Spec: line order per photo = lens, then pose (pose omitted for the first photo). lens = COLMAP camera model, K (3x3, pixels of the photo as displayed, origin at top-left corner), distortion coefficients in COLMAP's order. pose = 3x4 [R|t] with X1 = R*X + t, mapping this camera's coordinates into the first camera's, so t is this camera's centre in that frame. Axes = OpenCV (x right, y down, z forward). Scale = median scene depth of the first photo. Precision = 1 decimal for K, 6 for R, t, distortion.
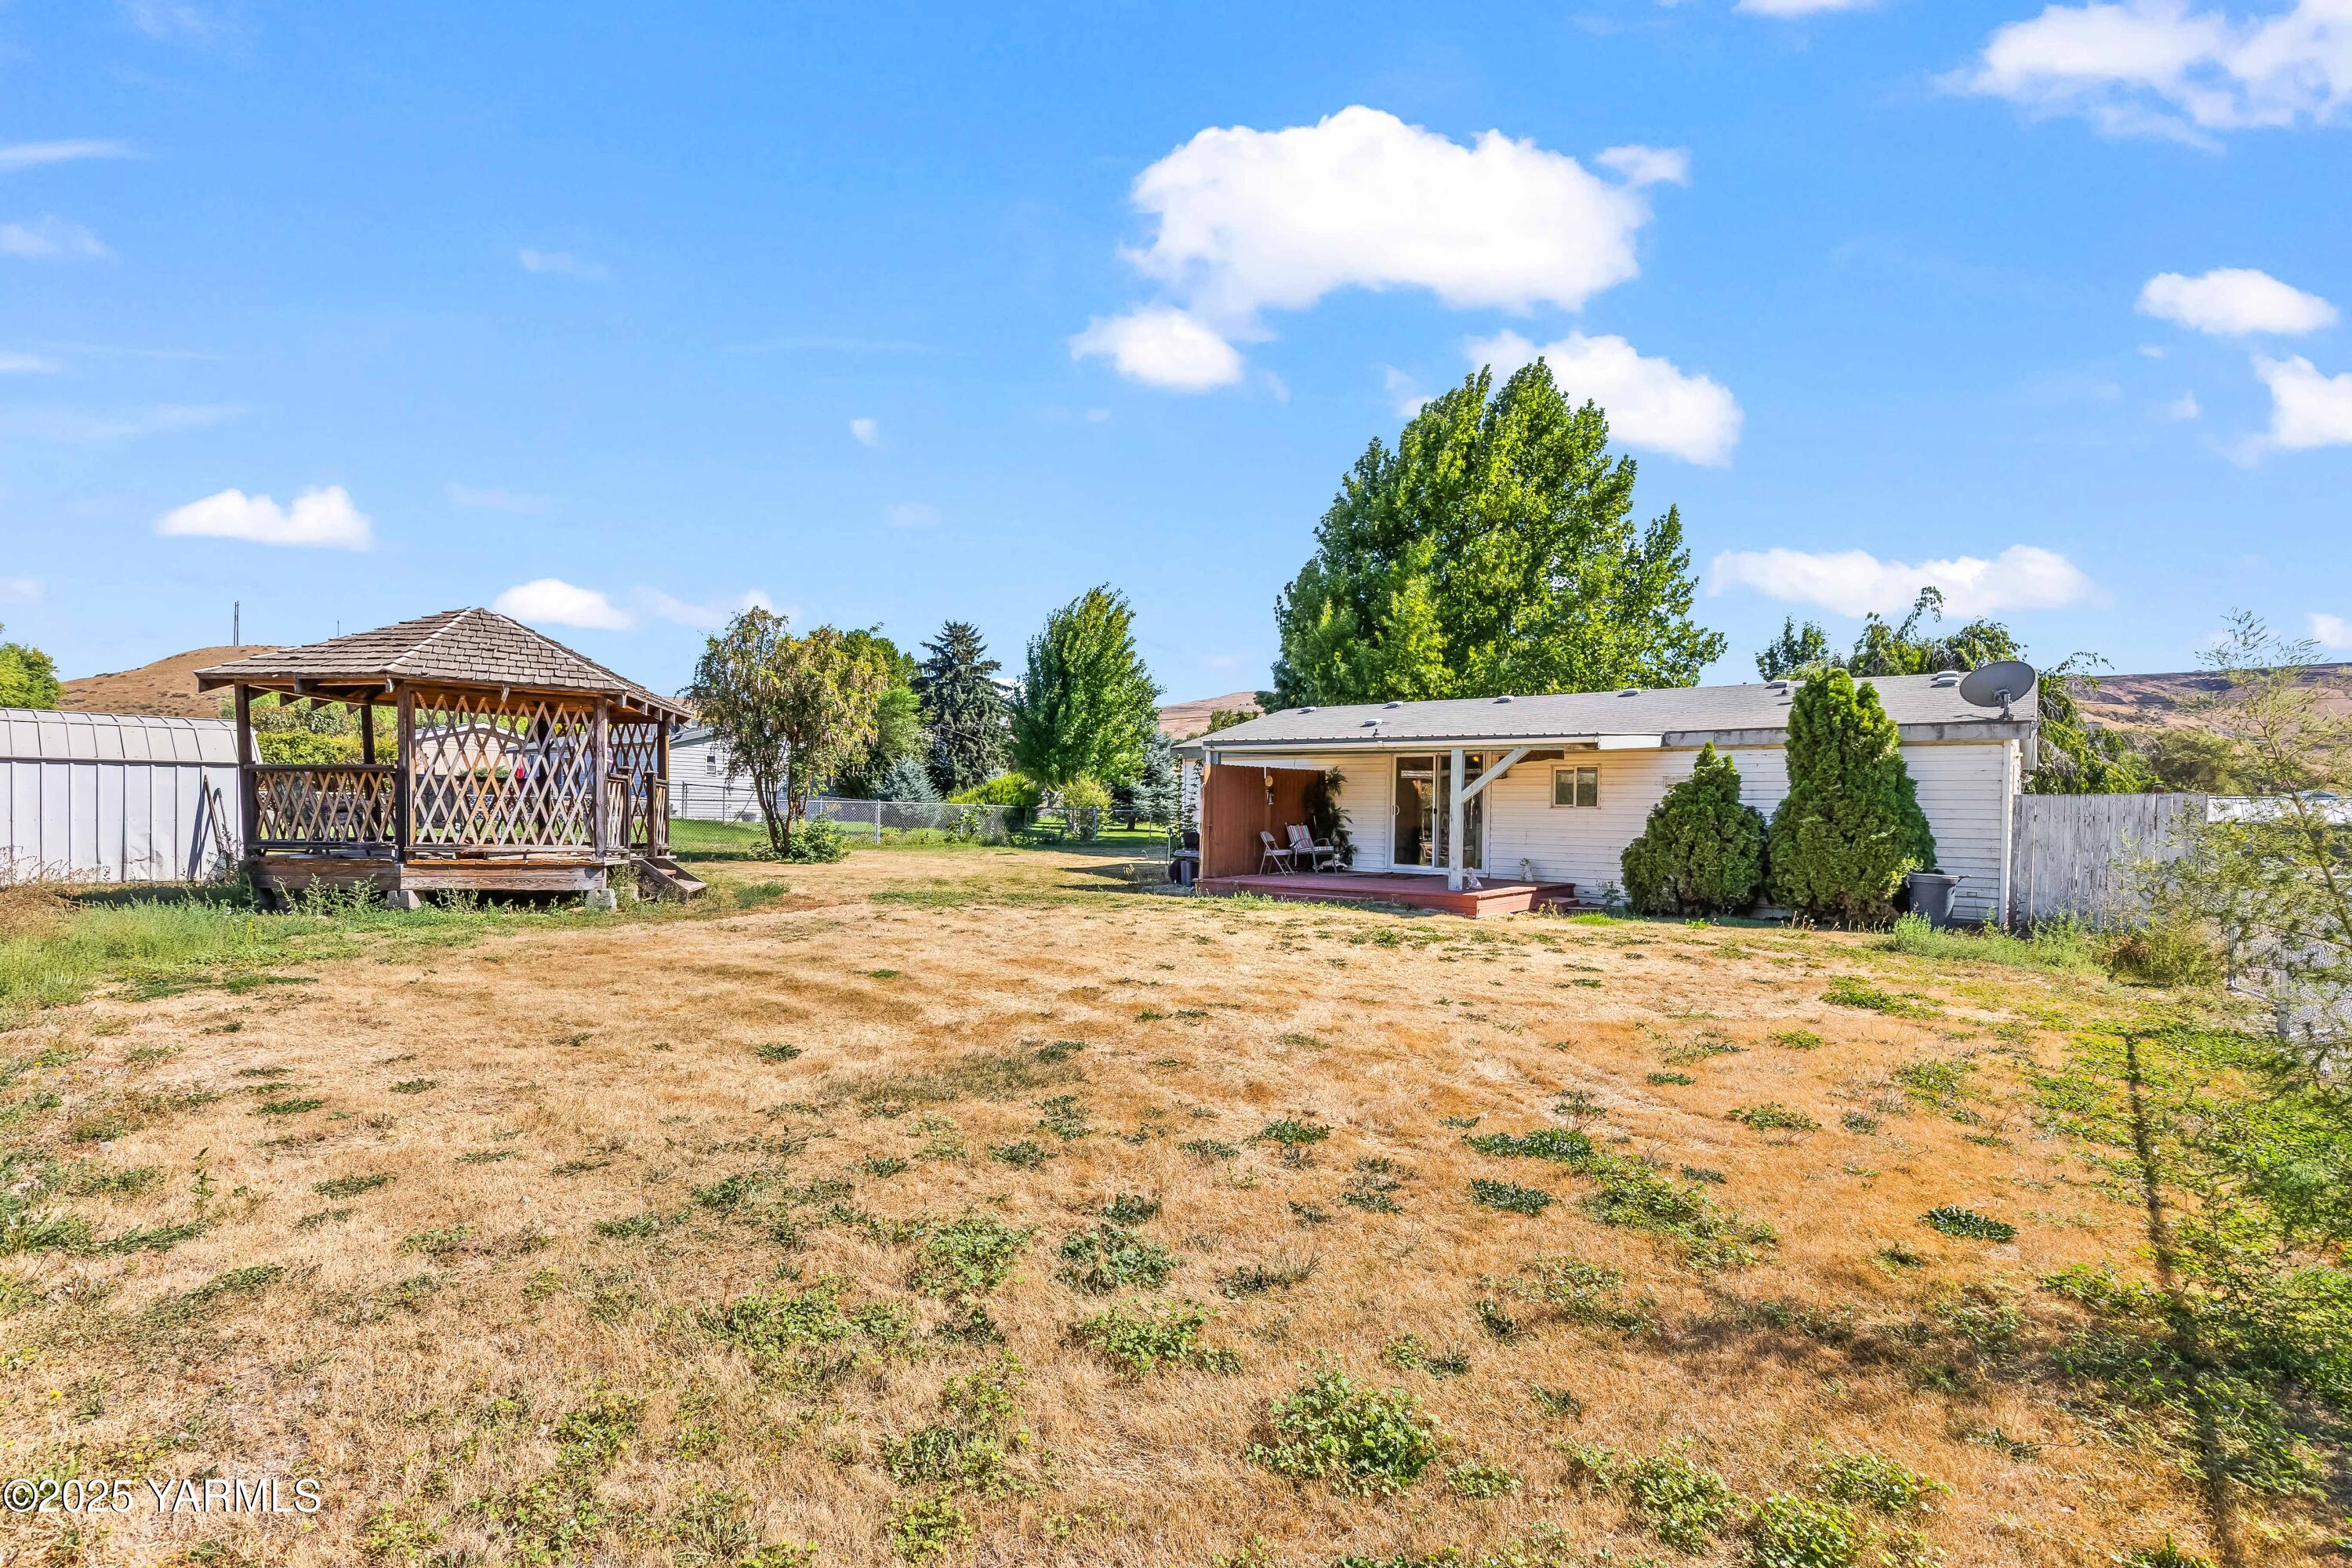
lens RADIAL K [[1057.6, 0, 1181.2], [0, 1057.6, 795.5], [0, 0, 1]] dist [0.012287, -0.002608]
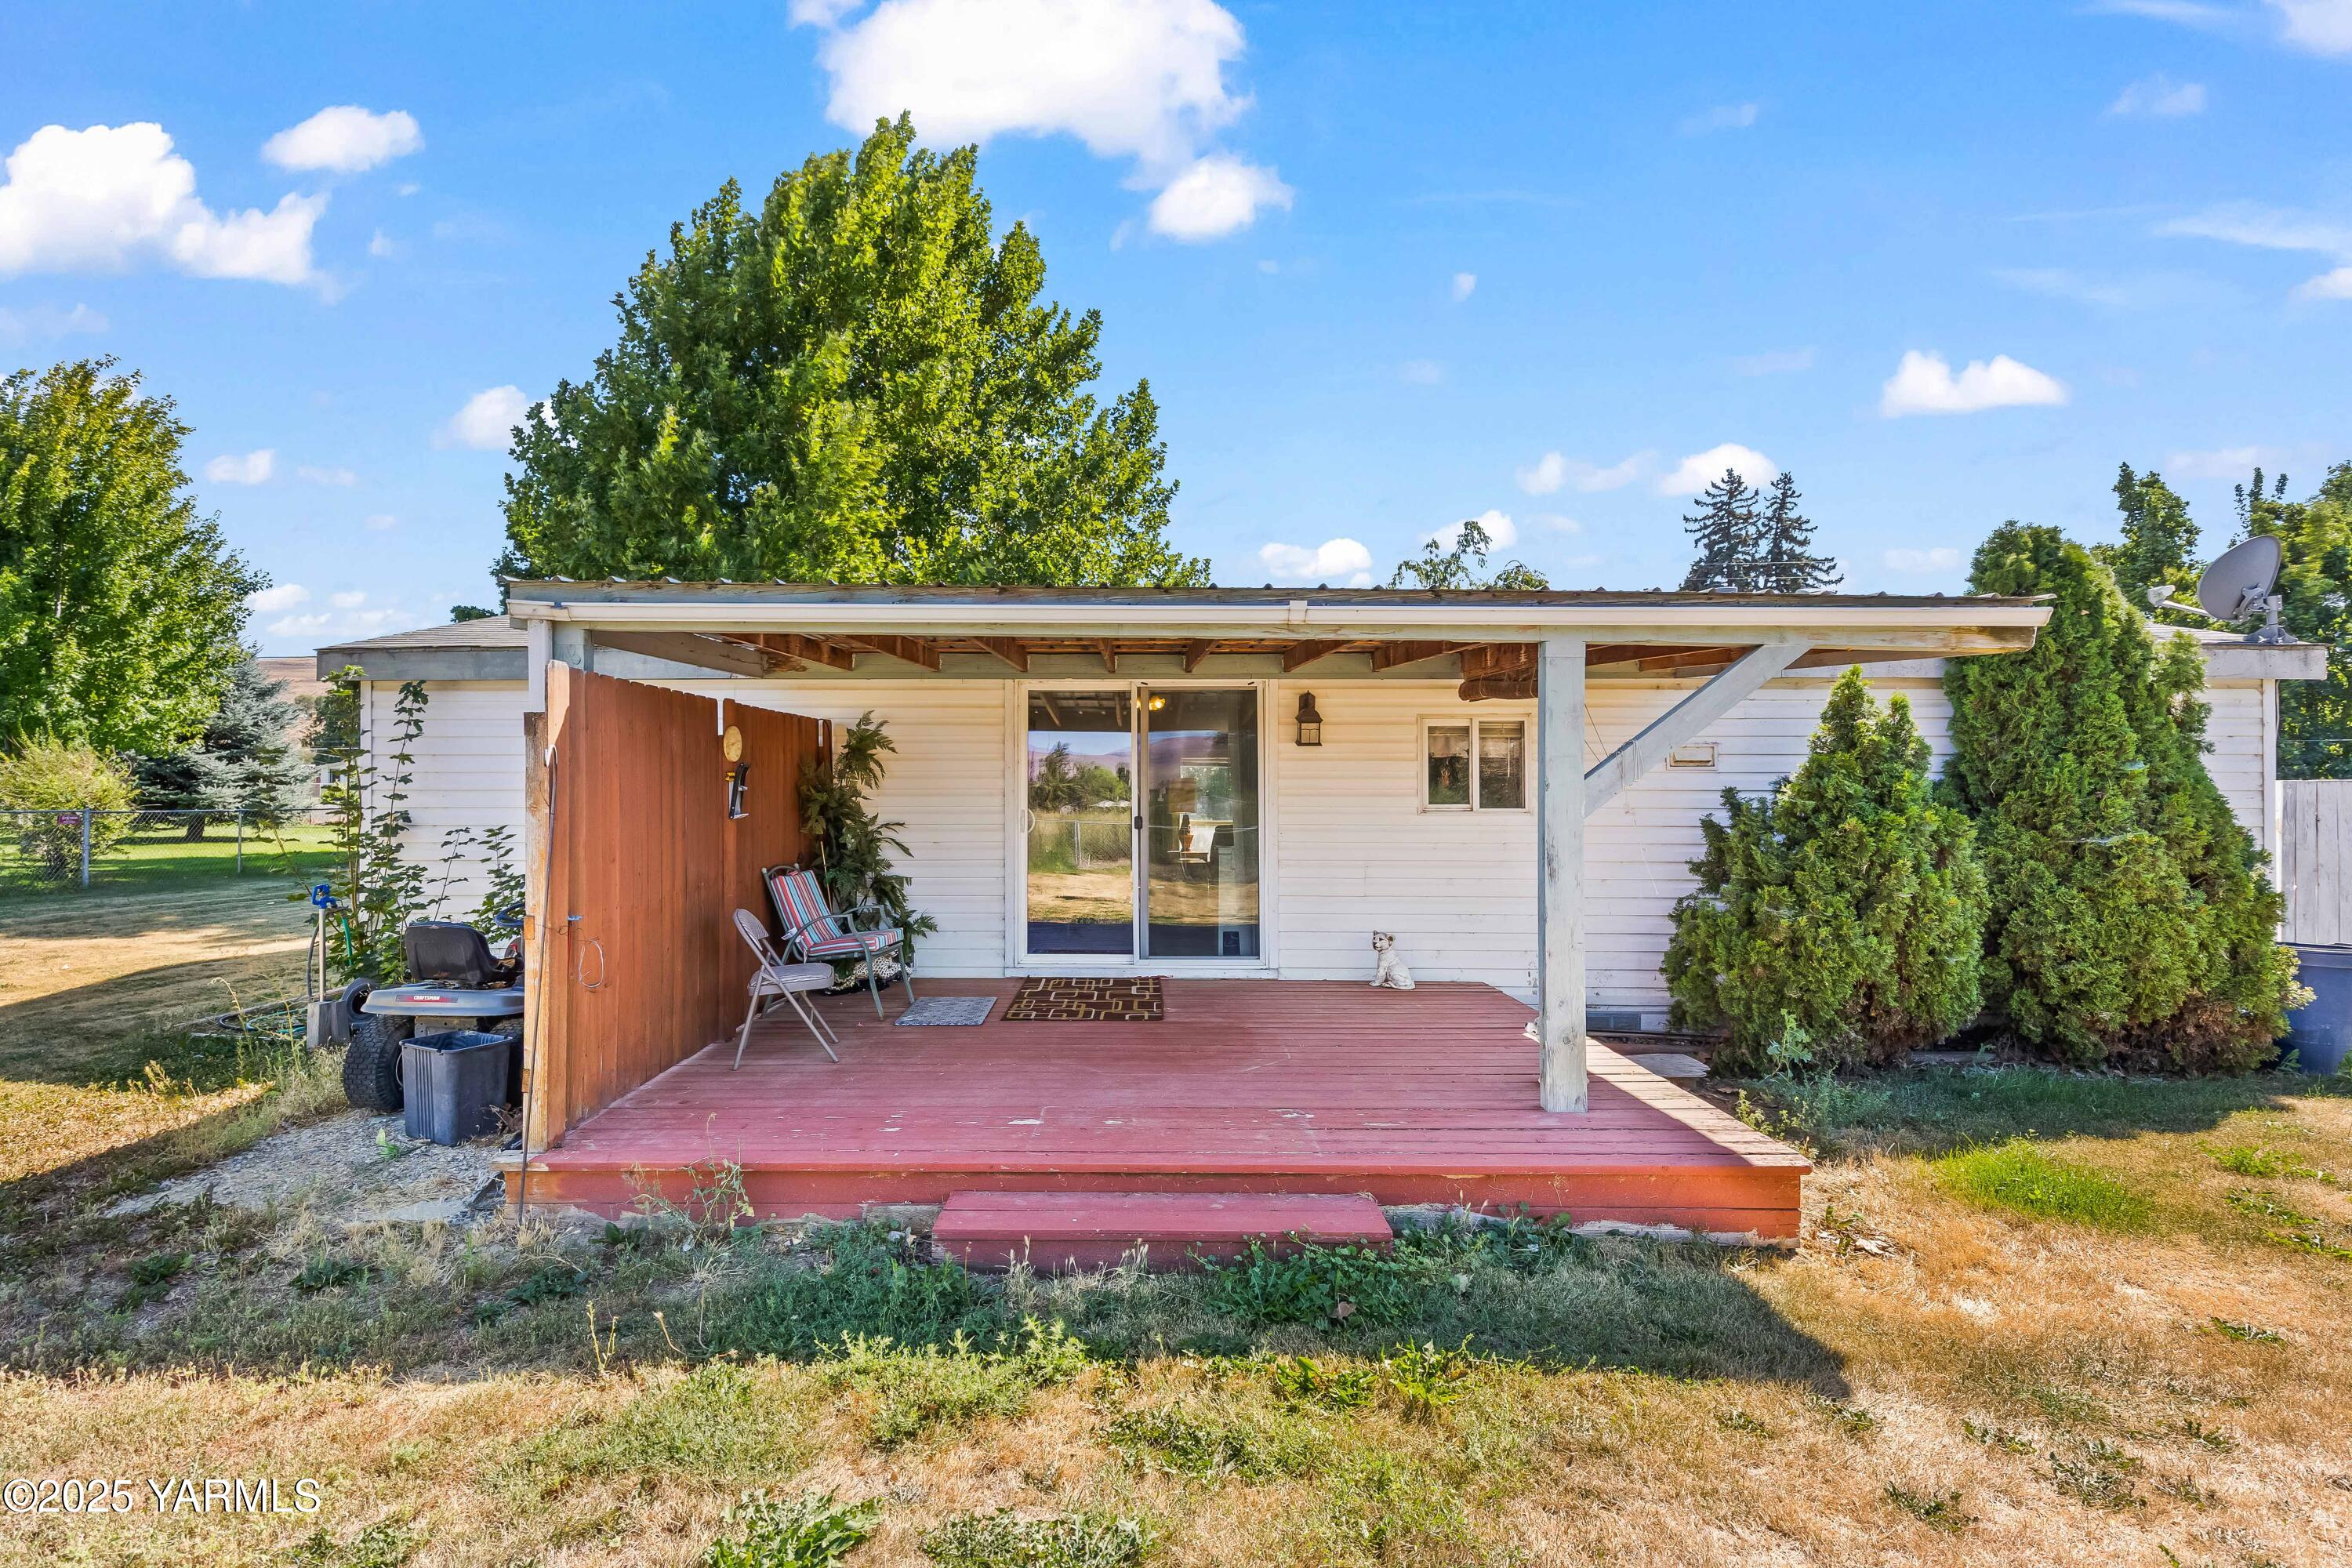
lens RADIAL K [[1070.1, 0, 1102.7], [0, 1070.1, 776.2], [0, 0, 1]] dist [0.004577, 0.000409]
pose [[0.796078, -0.009073, 0.605126, -0.013700], [0.006265, 0.999958, 0.006751, -0.003507], [-0.605161, -0.001583, 0.796101, 0.418580]]
